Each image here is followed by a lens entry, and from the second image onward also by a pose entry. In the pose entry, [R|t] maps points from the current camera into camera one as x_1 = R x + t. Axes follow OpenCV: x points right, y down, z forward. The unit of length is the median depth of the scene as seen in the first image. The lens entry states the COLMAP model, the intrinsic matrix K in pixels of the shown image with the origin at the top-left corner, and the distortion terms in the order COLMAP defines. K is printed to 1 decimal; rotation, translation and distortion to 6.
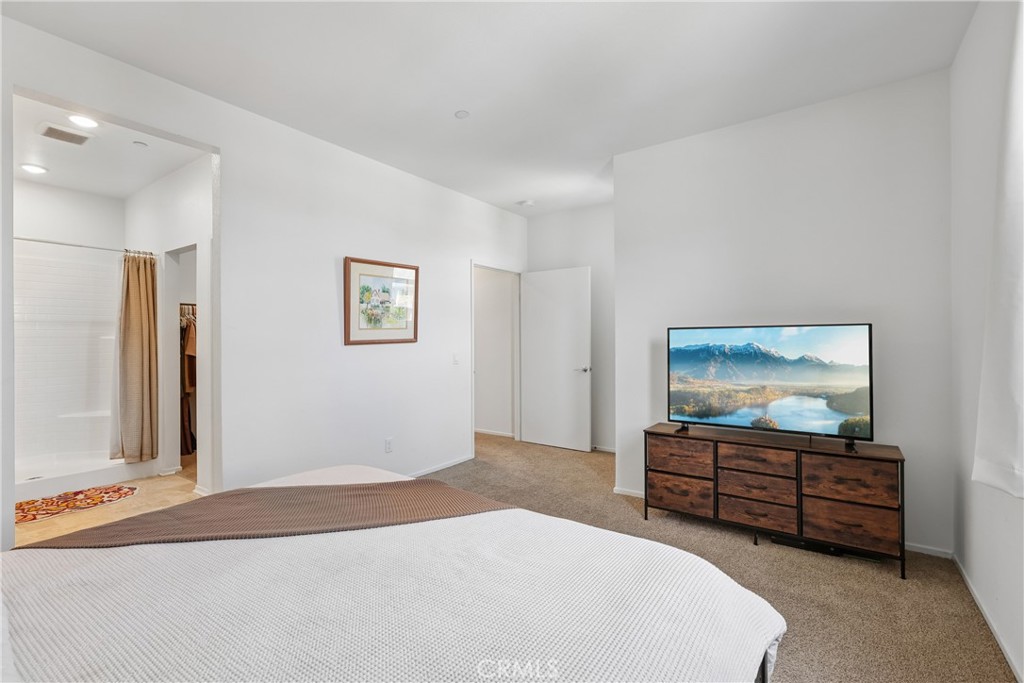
lens RADIAL K [[450.2, 0, 519.6], [0, 450.2, 340.7], [0, 0, 1]] dist [-0.007480, 0.000382]
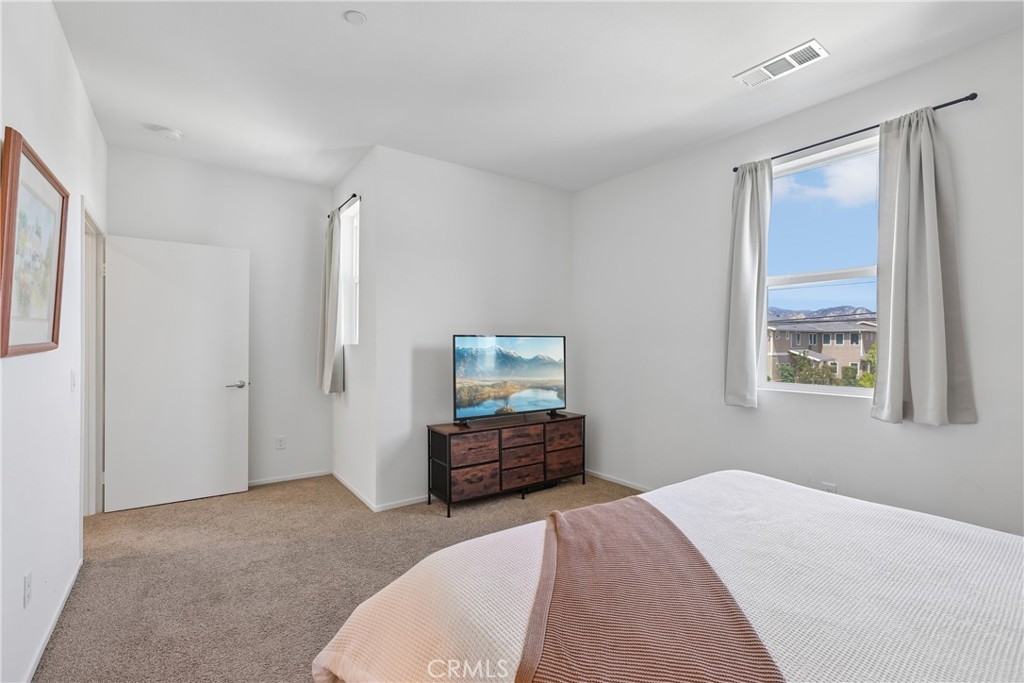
lens RADIAL K [[450.2, 0, 507.0], [0, 450.2, 346.6], [0, 0, 1]] dist [-0.007480, 0.000382]
pose [[0.346288, -0.002616, 0.938125, -0.715751], [-0.003151, 0.999987, 0.003952, -0.005918], [-0.938123, -0.004325, 0.346275, 0.556921]]
